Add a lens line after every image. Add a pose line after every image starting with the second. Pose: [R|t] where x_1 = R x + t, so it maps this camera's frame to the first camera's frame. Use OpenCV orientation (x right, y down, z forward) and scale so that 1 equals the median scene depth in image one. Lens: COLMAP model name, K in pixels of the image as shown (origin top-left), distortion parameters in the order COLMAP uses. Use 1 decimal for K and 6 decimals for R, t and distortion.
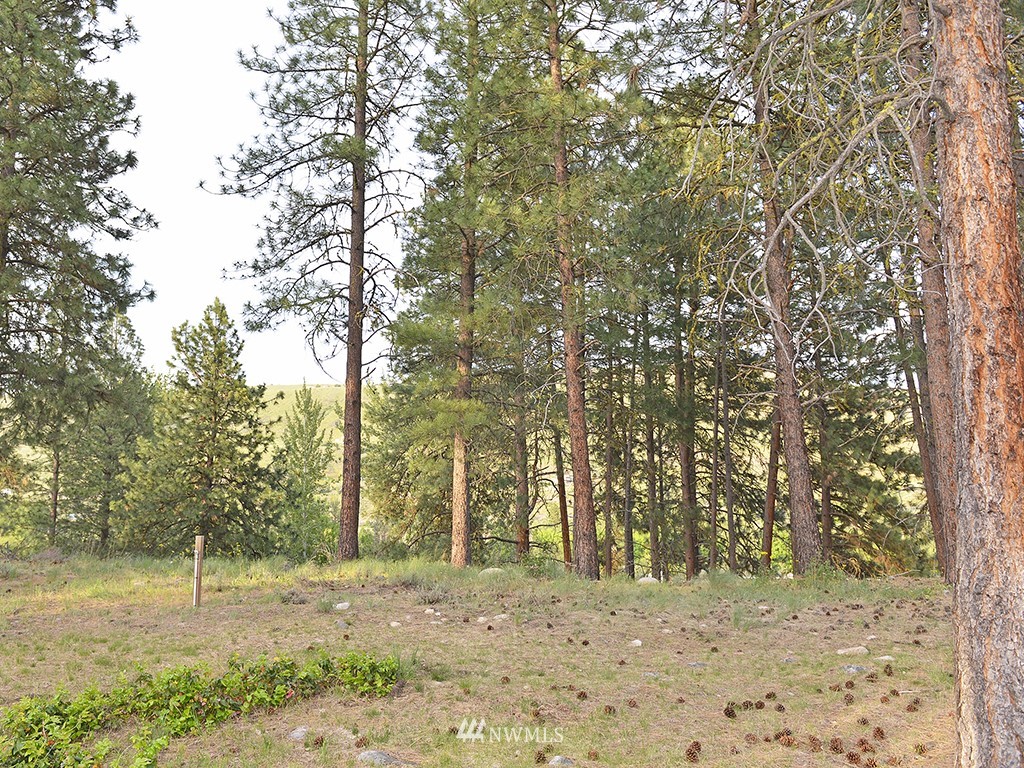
lens RADIAL K [[801.4, 0, 512.0], [0, 801.4, 384.0], [0, 0, 1]] dist [-0.040083, -0.012083]
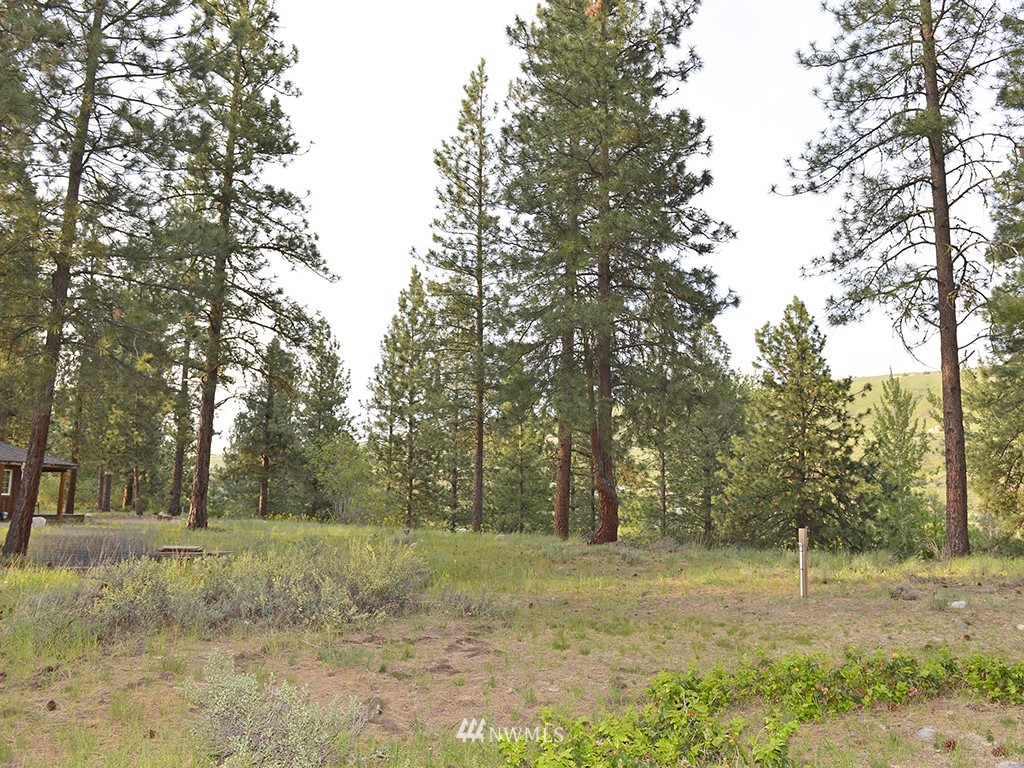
lens RADIAL K [[801.4, 0, 512.0], [0, 801.4, 384.0], [0, 0, 1]] dist [-0.040083, -0.012083]
pose [[0.844545, -0.072590, -0.530542, -0.146130], [0.075699, 0.997004, -0.015910, -0.007546], [0.530107, -0.026724, 0.847509, -0.065064]]
